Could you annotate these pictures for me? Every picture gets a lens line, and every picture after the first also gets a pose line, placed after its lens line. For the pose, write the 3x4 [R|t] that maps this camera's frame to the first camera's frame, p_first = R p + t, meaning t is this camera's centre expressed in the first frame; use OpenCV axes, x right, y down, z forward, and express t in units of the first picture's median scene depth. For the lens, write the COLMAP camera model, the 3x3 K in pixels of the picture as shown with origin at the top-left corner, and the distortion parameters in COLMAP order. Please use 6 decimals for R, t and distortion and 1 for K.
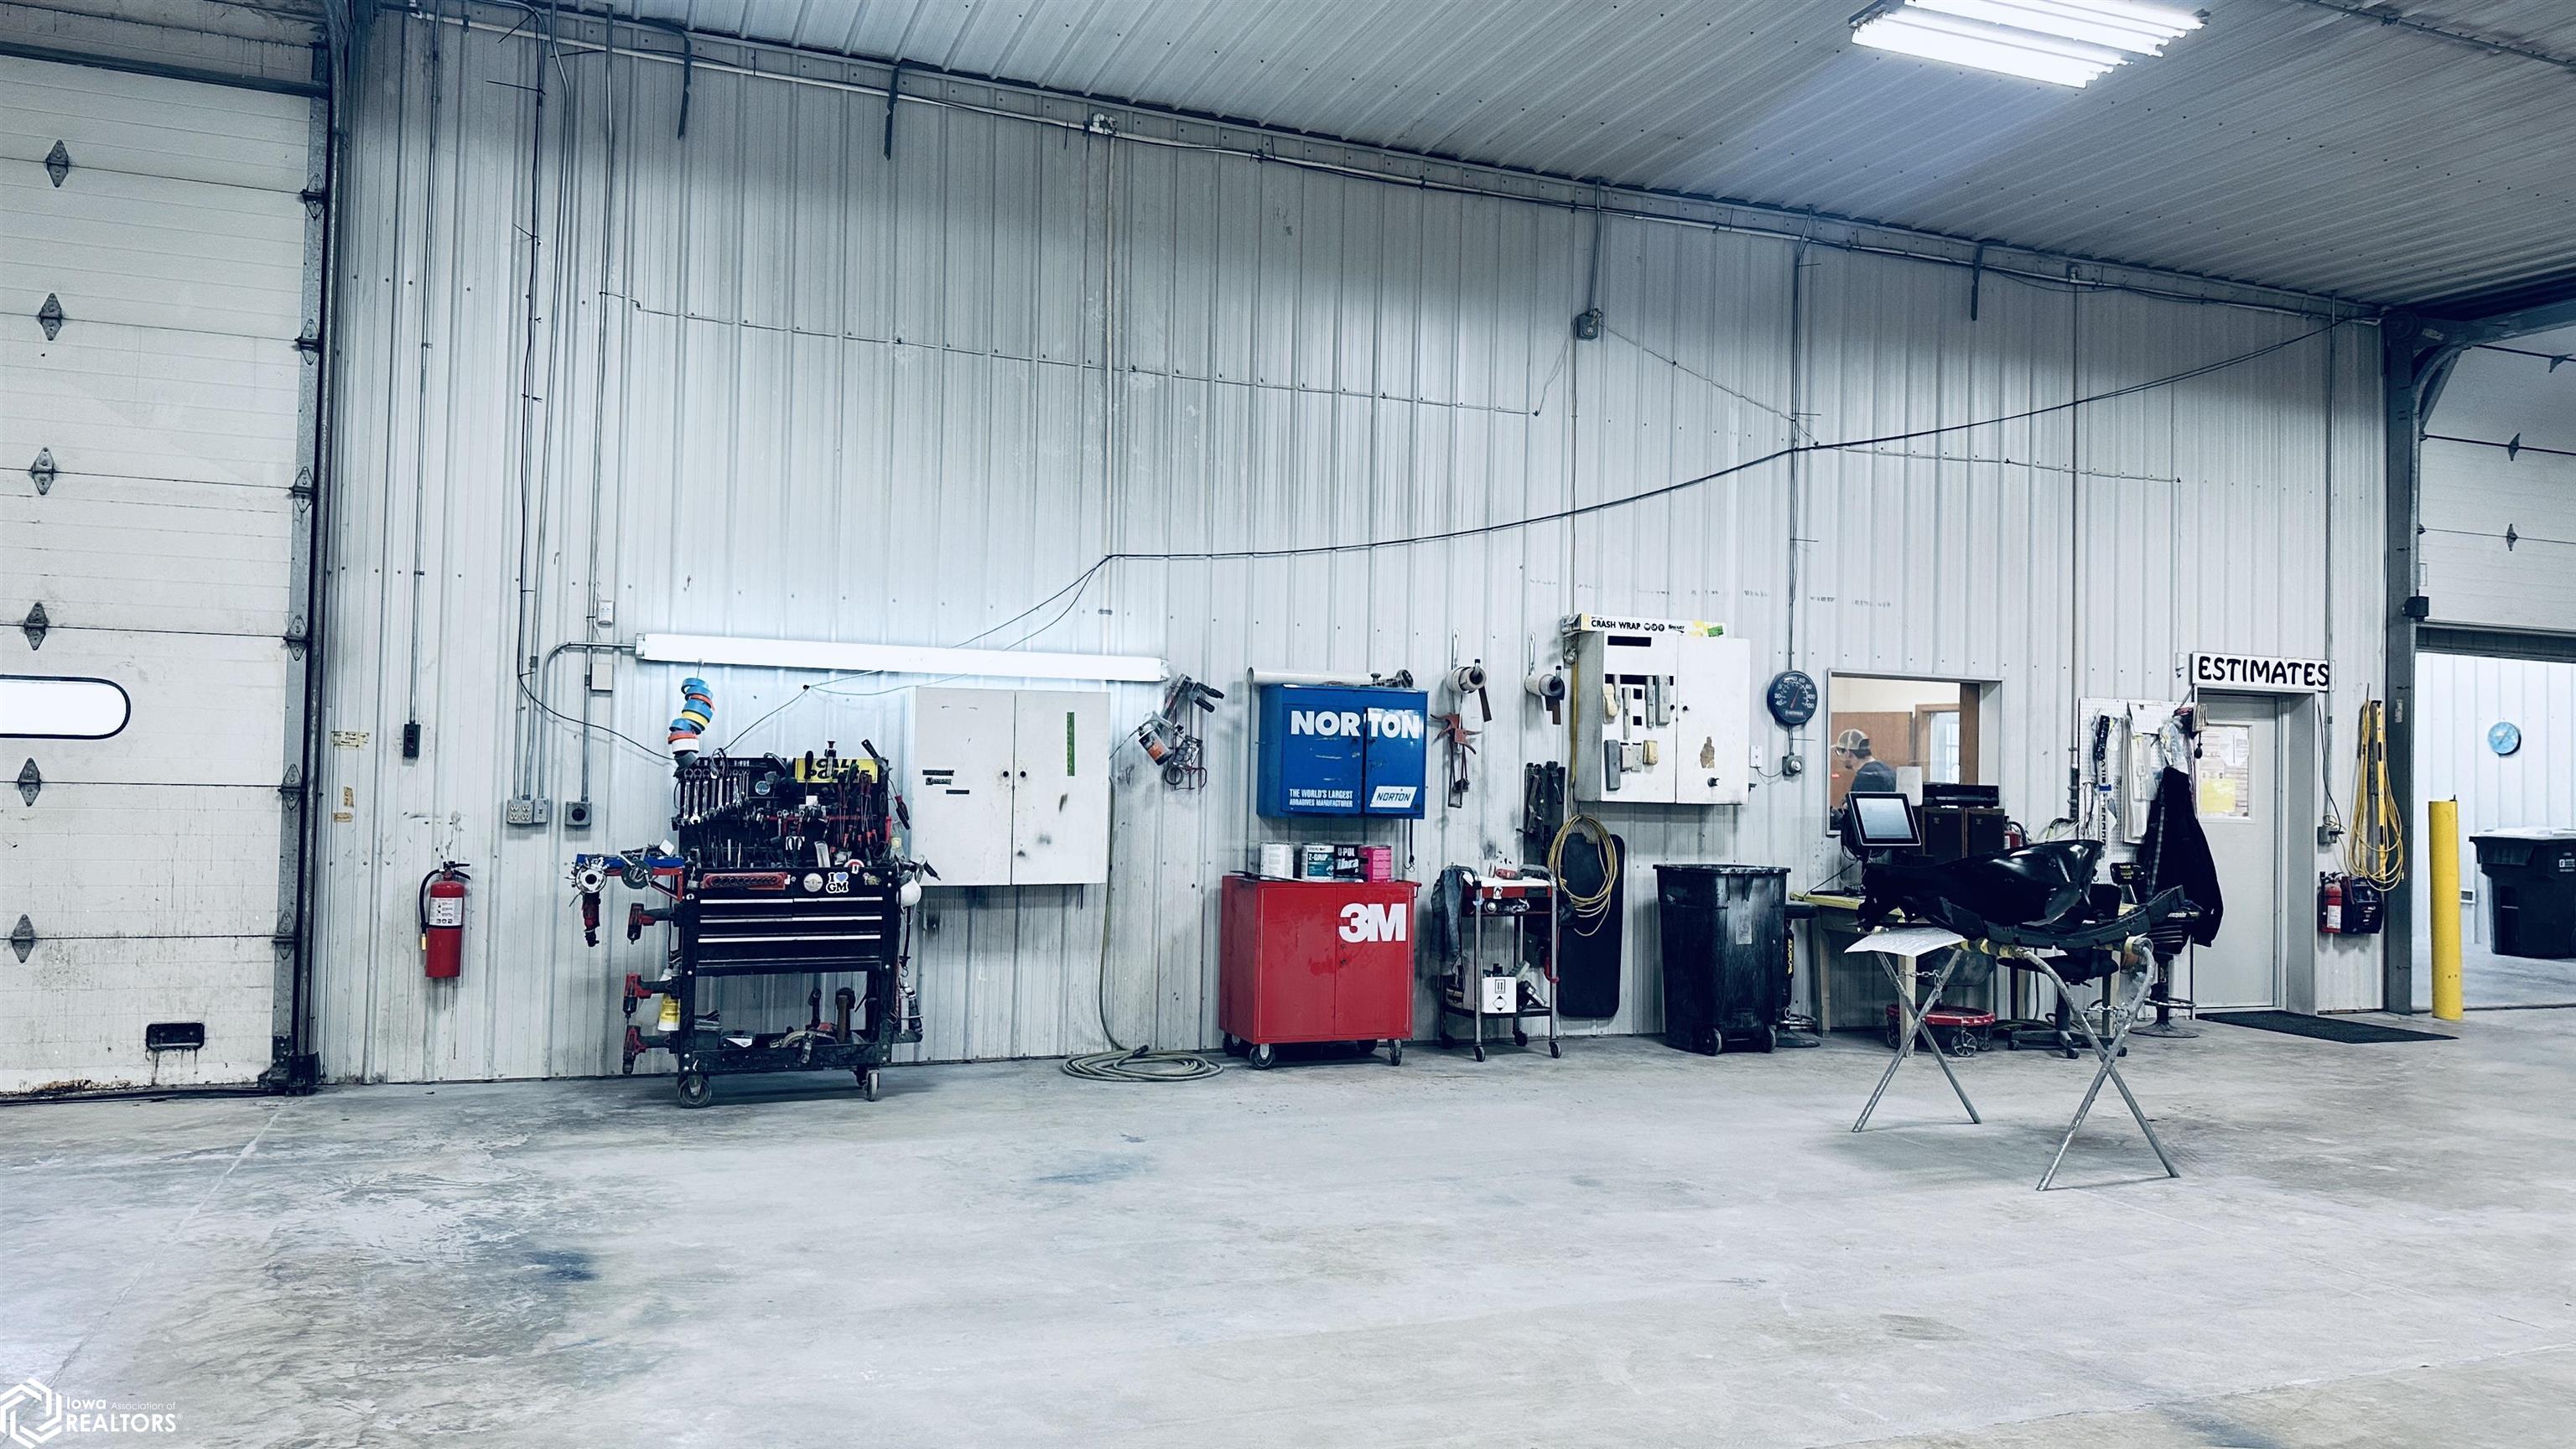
lens RADIAL K [[1822.8, 0, 1291.4], [0, 1822.8, 711.5], [0, 0, 1]] dist [0.083896, -0.106695]
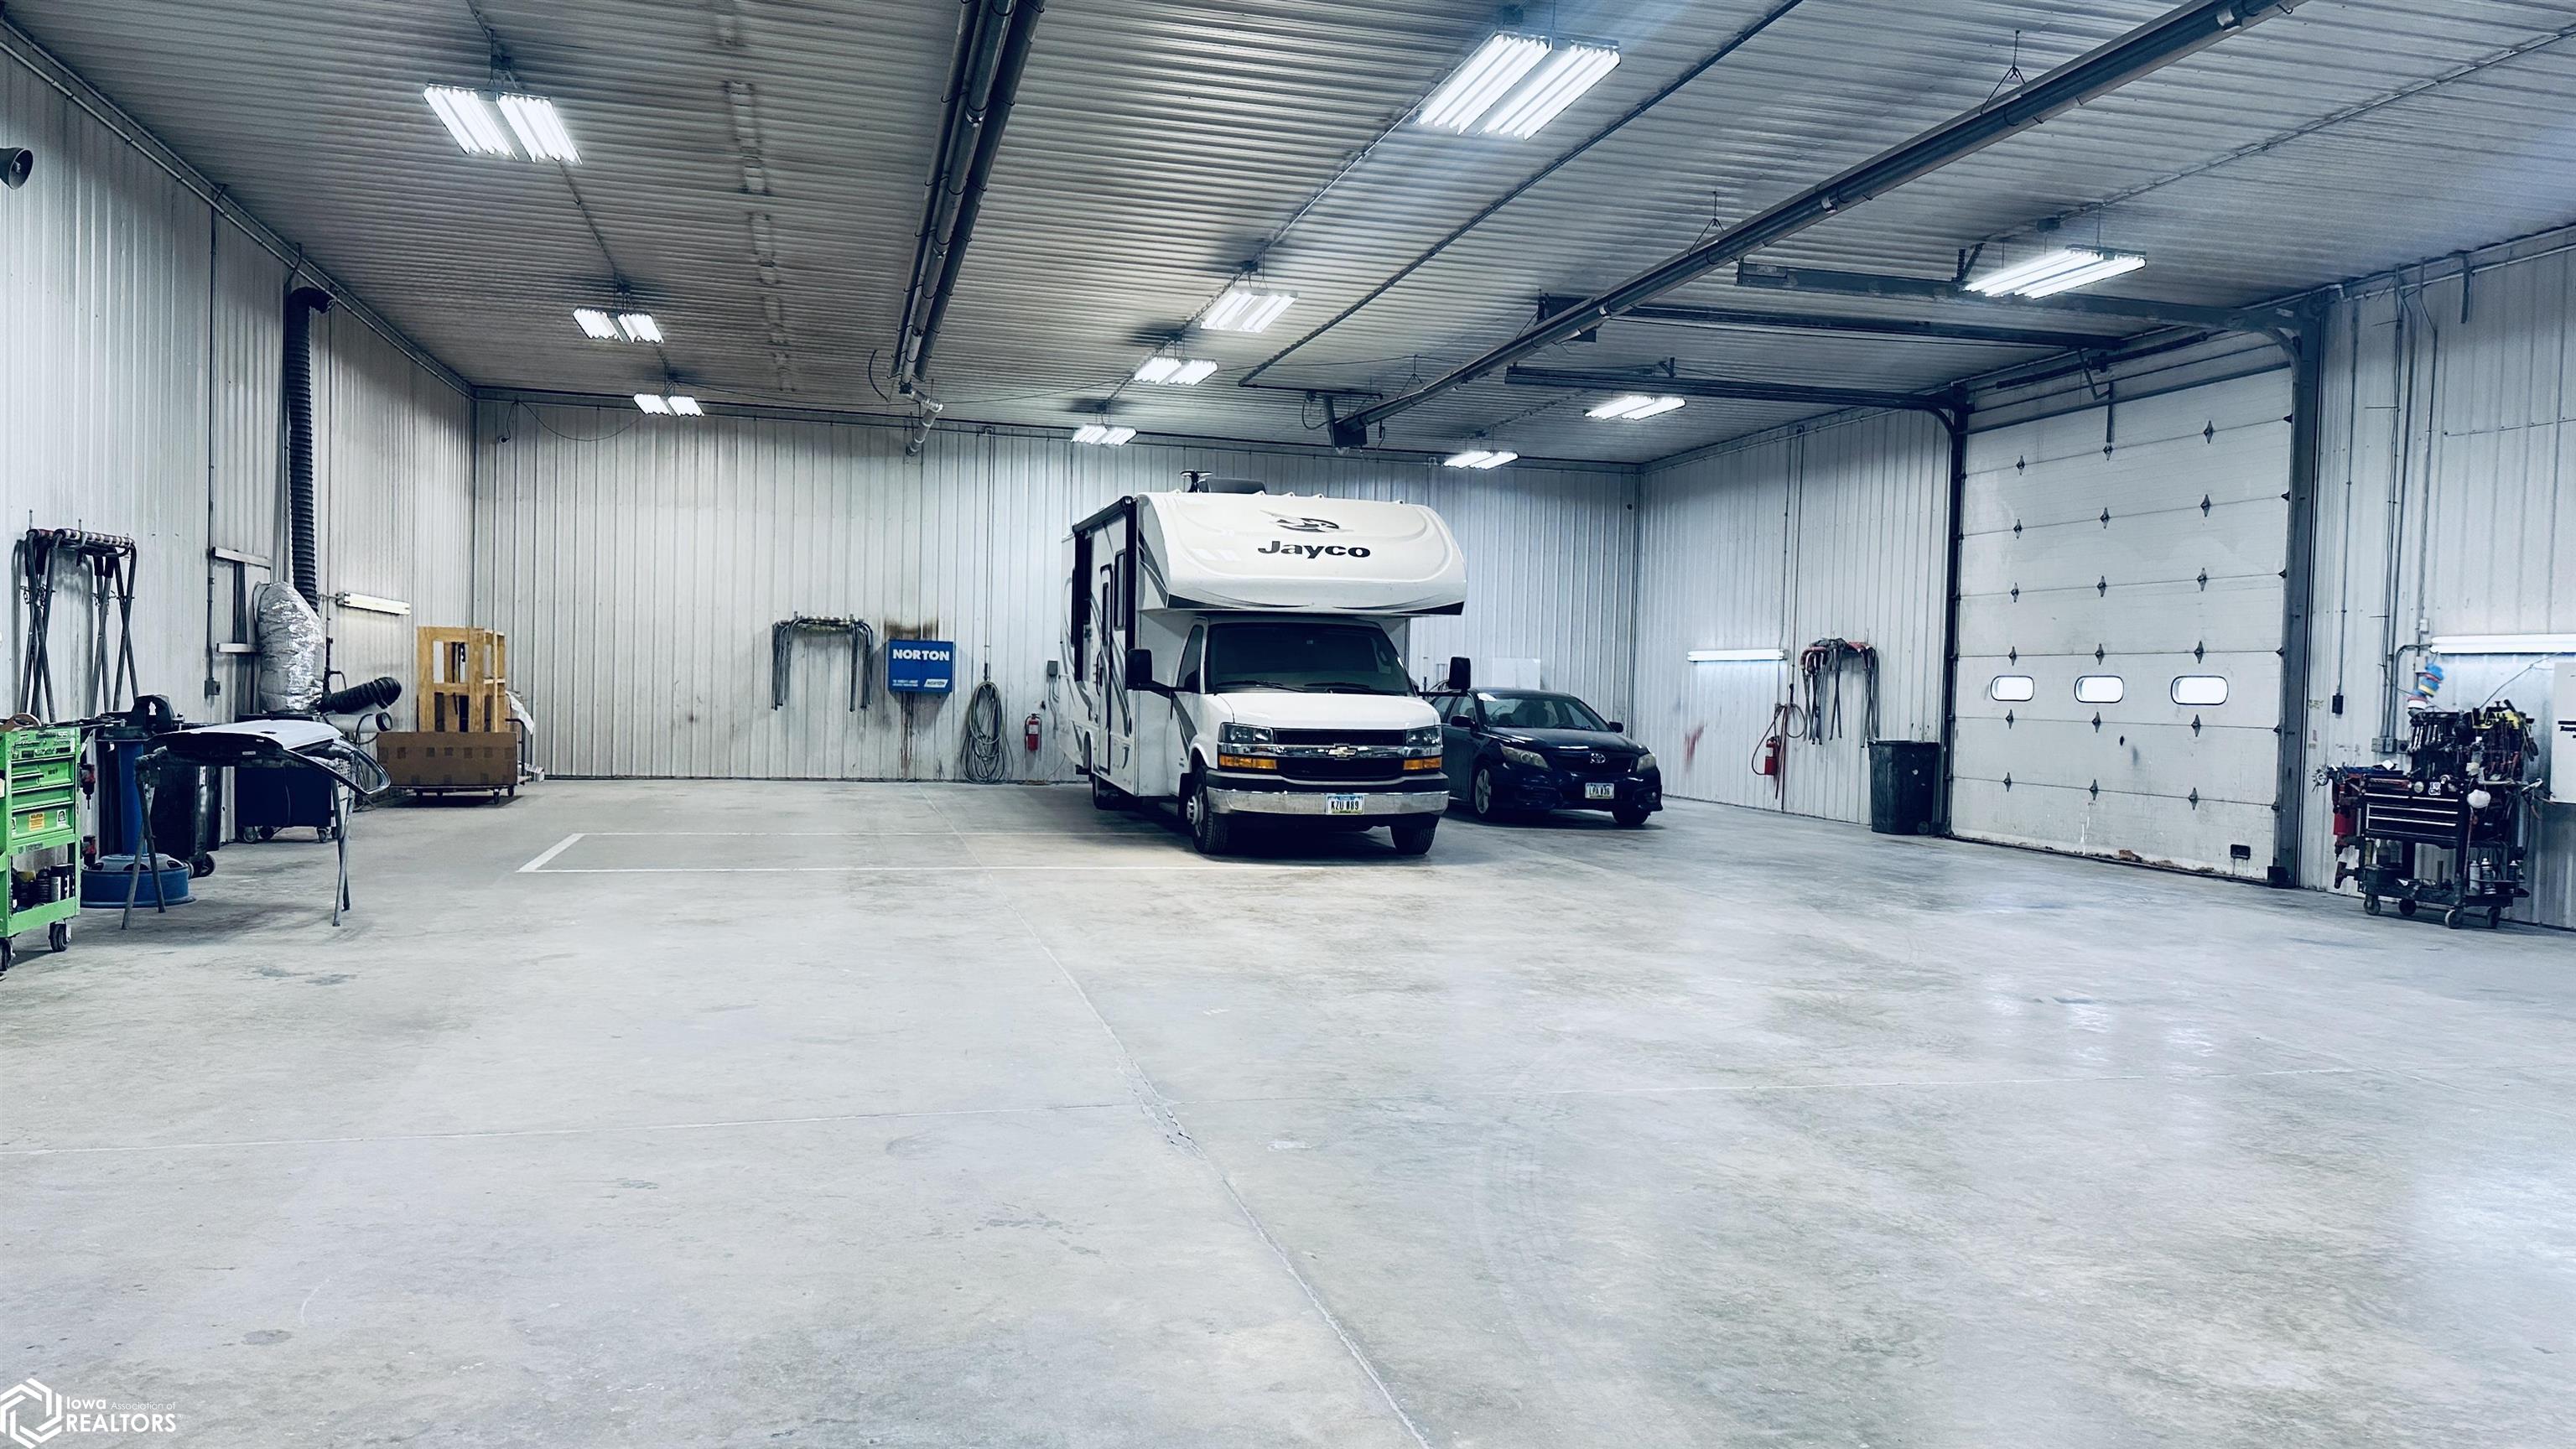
lens RADIAL K [[1822.8, 0, 1291.4], [0, 1822.8, 711.5], [0, 0, 1]] dist [0.083896, -0.106695]
pose [[-0.120916, -0.014529, -0.992556, 1.483905], [-0.001440, 0.999894, -0.014461, 0.051549], [0.992662, -0.000319, -0.120924, 0.210279]]
